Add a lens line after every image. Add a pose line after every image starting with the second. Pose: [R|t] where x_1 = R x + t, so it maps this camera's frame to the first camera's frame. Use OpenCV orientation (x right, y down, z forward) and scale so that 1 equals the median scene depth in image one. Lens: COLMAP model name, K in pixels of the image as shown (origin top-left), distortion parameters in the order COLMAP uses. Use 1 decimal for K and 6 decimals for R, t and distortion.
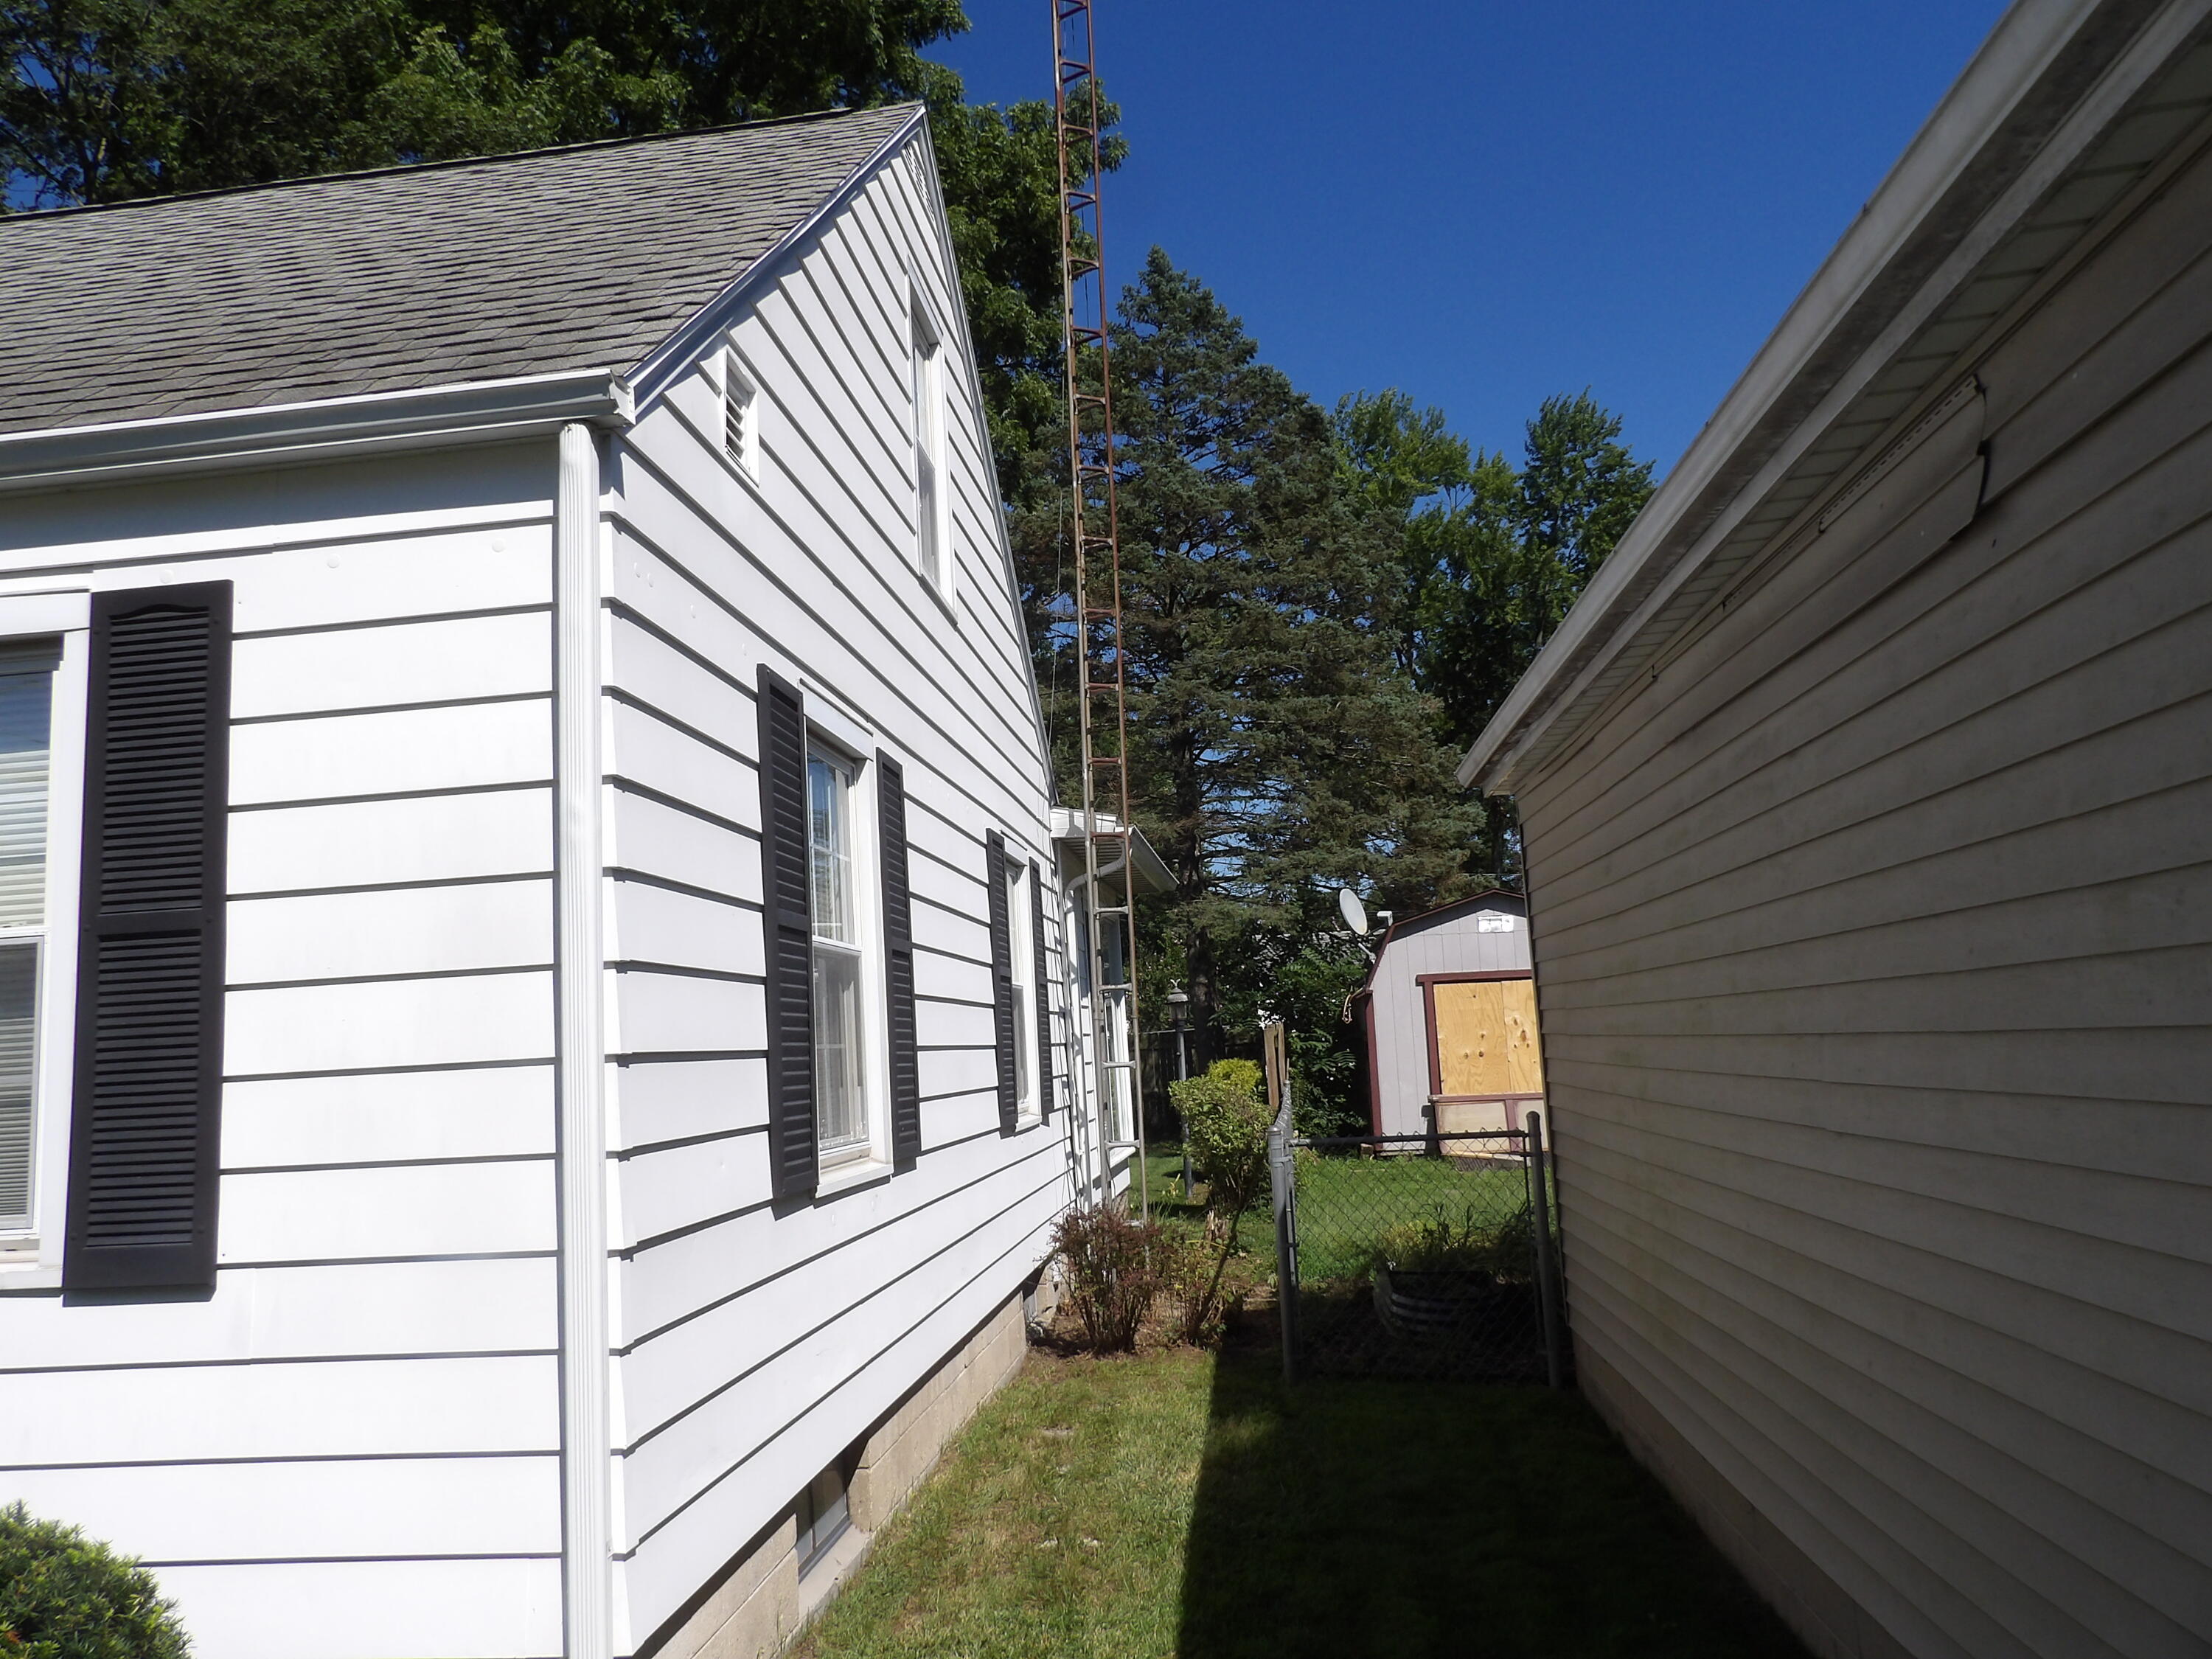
lens RADIAL K [[1573.7, 0, 1104.6], [0, 1573.7, 825.0], [0, 0, 1]] dist [-0.028192, 0.022596]
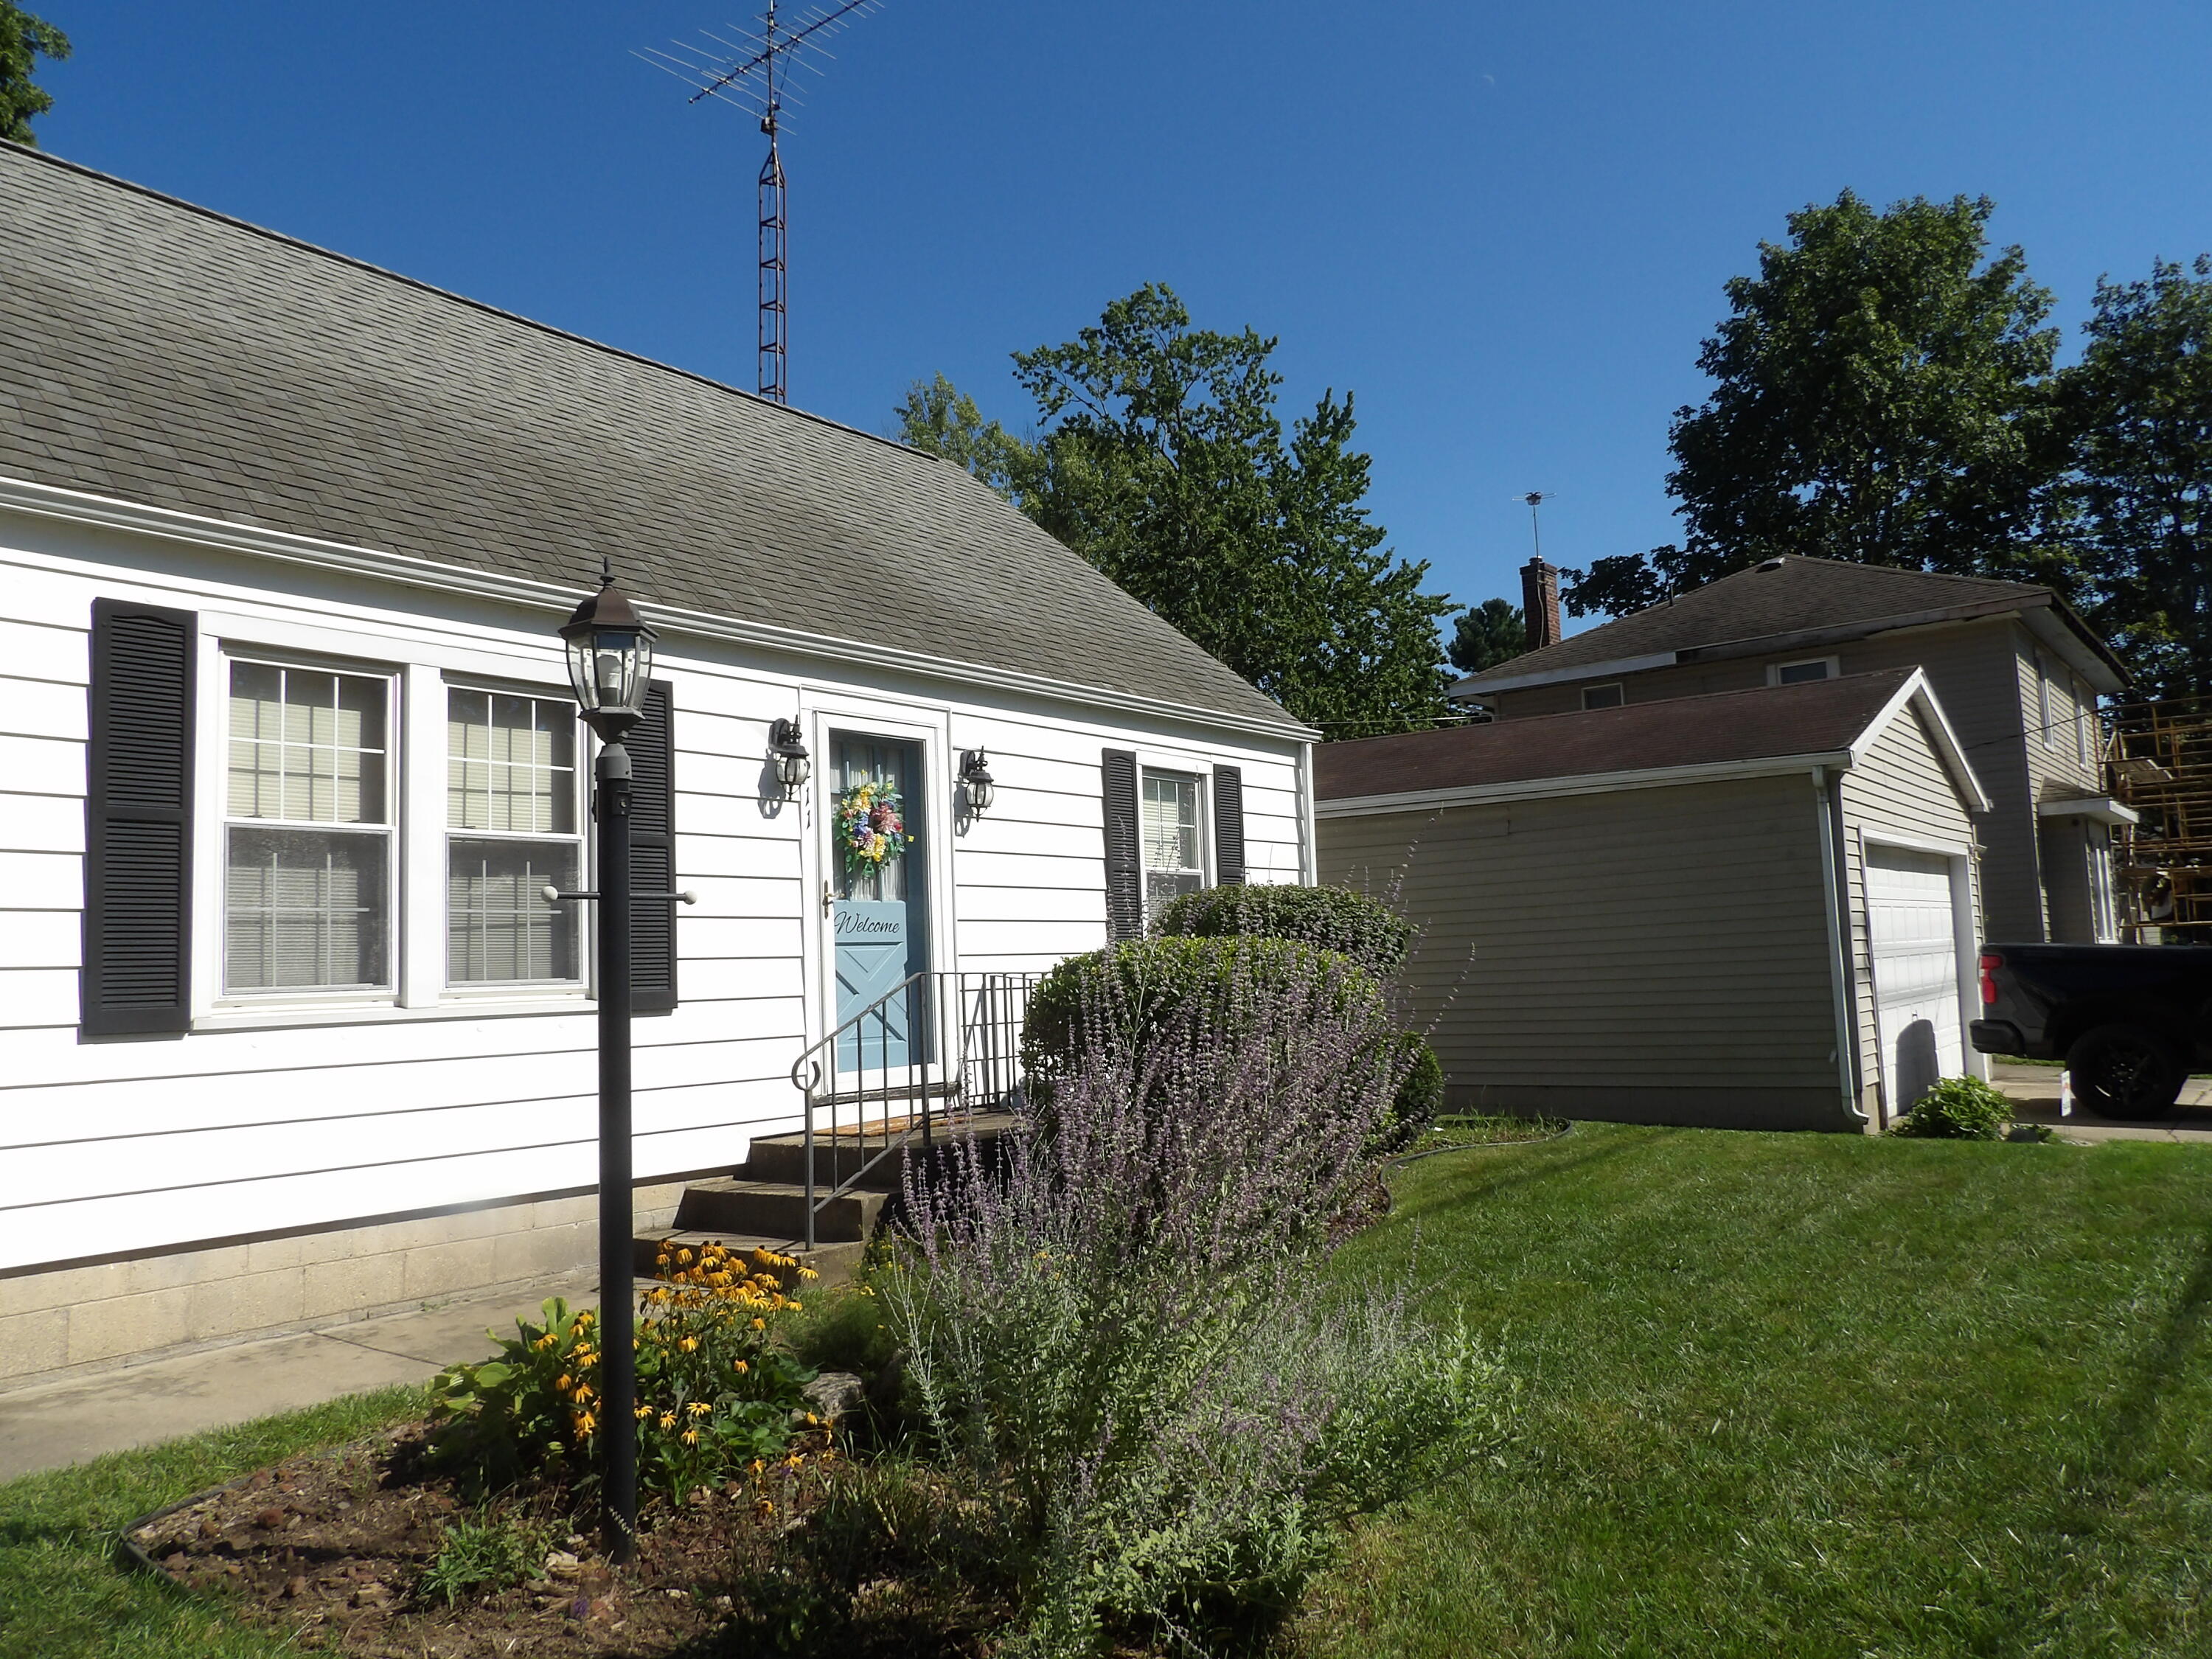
lens RADIAL K [[1573.7, 0, 1104.6], [0, 1573.7, 825.0], [0, 0, 1]] dist [-0.028192, 0.022596]
pose [[0.523902, 0.120508, 0.843211, -0.576364], [-0.124254, 0.990164, -0.064308, 0.034054], [-0.842667, -0.071081, 0.533723, -0.082871]]
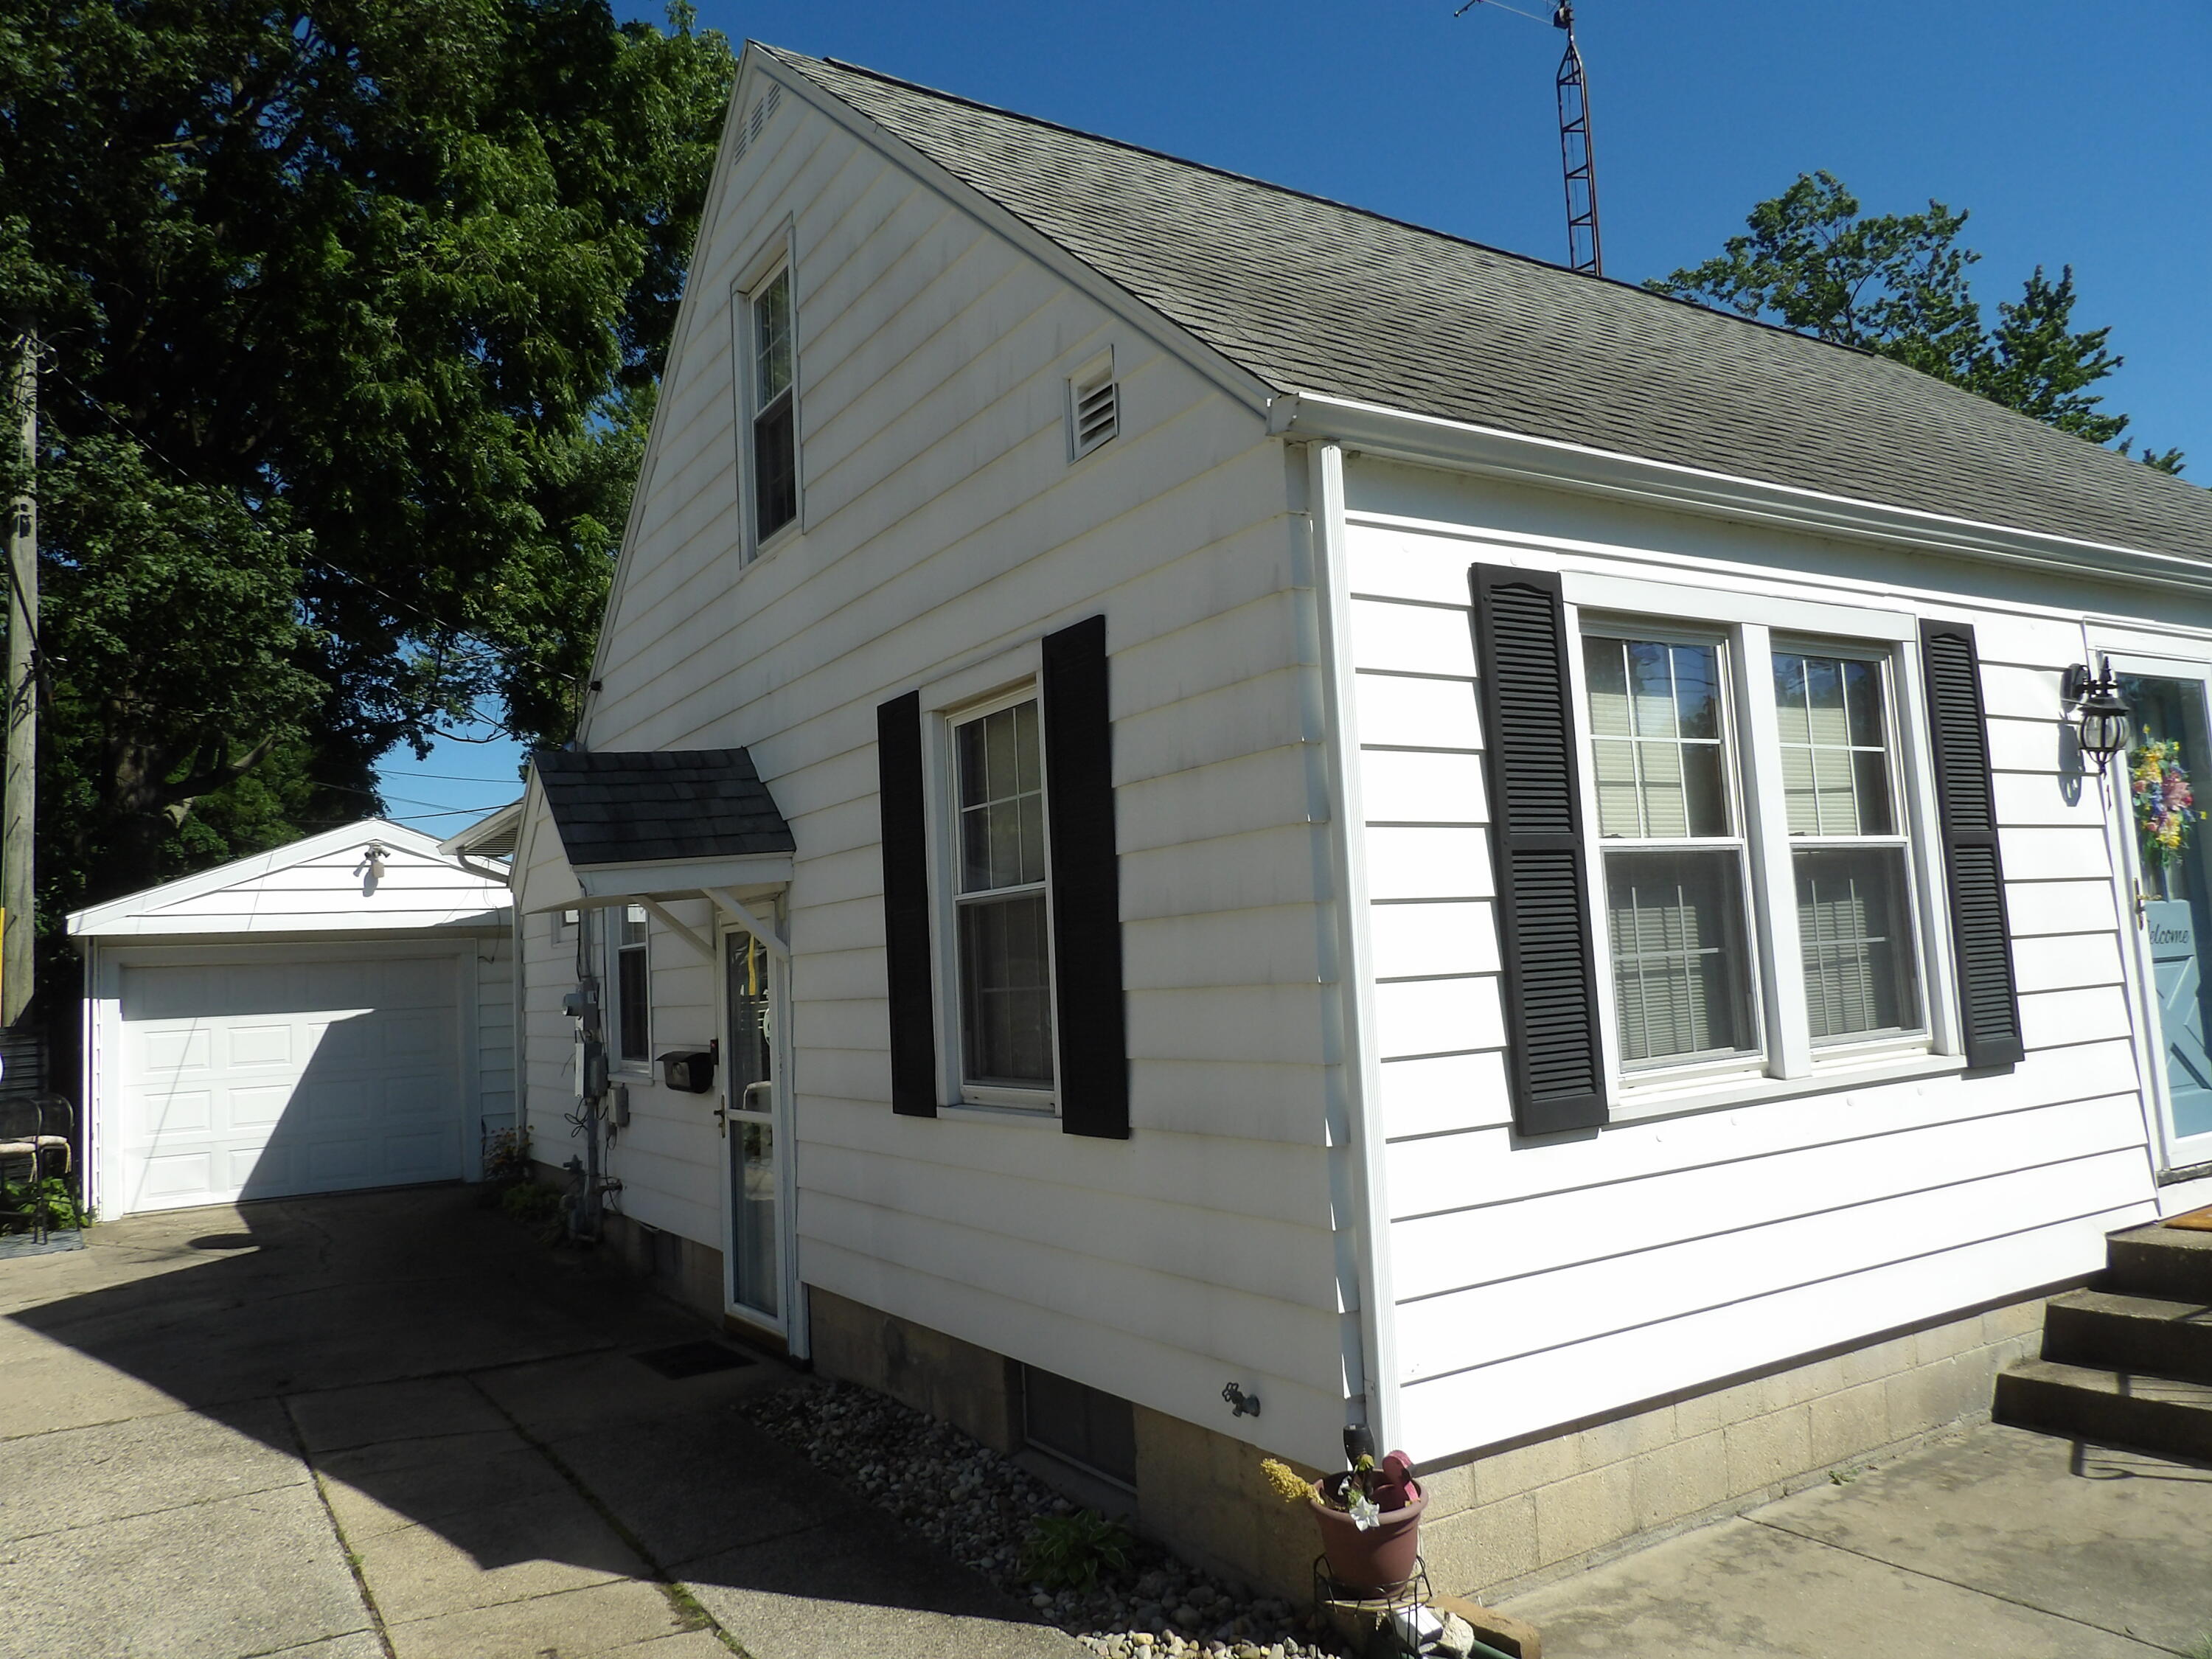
lens RADIAL K [[1573.7, 0, 1104.6], [0, 1573.7, 825.0], [0, 0, 1]] dist [-0.028192, 0.022596]
pose [[0.788107, 0.072762, 0.611223, -0.607591], [-0.080939, 0.996617, -0.014279, 0.040793], [-0.610194, -0.038218, 0.791330, 0.071731]]
